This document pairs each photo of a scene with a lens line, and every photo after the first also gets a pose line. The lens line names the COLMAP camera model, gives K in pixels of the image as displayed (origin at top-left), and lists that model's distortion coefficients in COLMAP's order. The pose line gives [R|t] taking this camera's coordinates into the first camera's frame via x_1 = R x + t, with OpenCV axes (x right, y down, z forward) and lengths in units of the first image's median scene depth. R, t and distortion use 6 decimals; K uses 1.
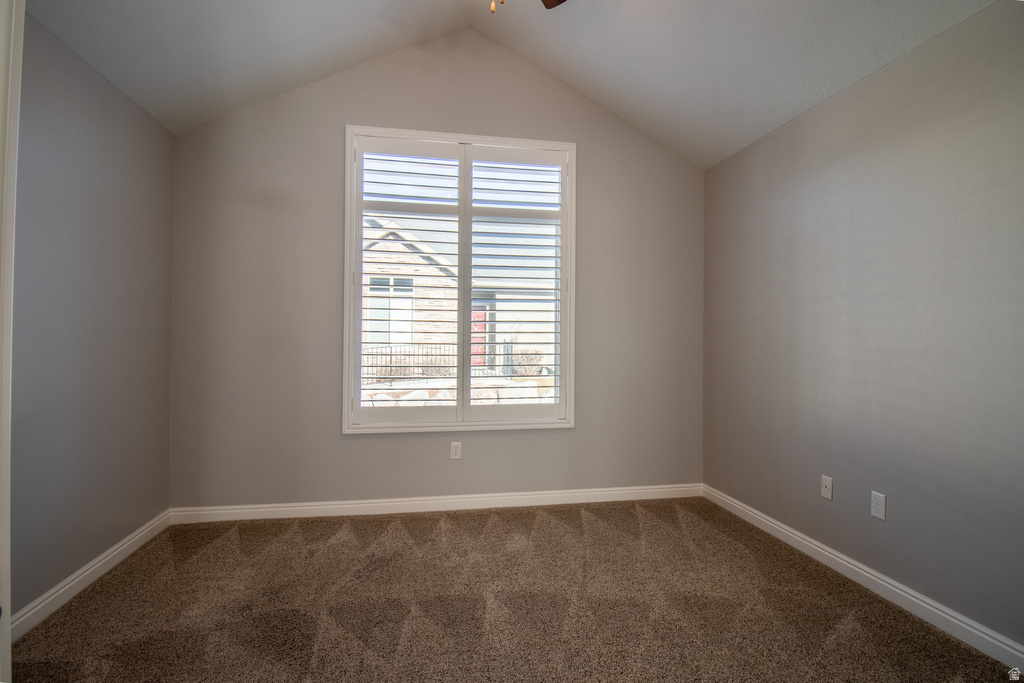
lens RADIAL K [[522.1, 0, 521.0], [0, 522.1, 335.1], [0, 0, 1]] dist [-0.000224, -0.018069]
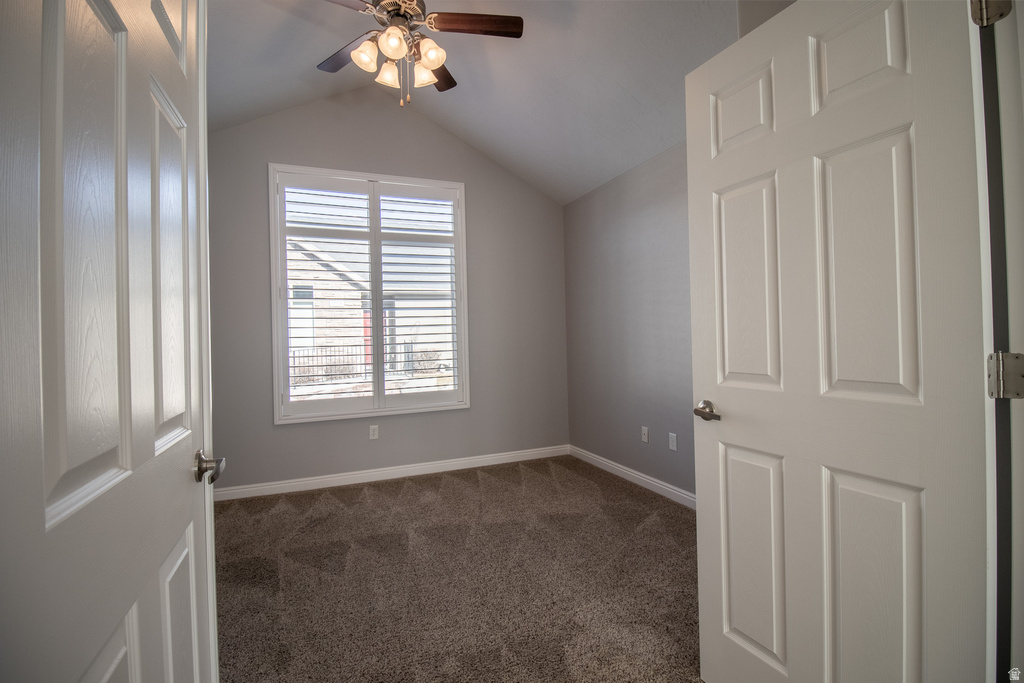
lens RADIAL K [[472.2, 0, 518.2], [0, 472.2, 336.2], [0, 0, 1]] dist [-0.001765, -0.012257]
pose [[0.978288, -0.032217, 0.204729, -0.015013], [0.031325, 0.999480, 0.007597, -0.001997], [-0.204867, -0.001019, 0.978789, -0.172180]]
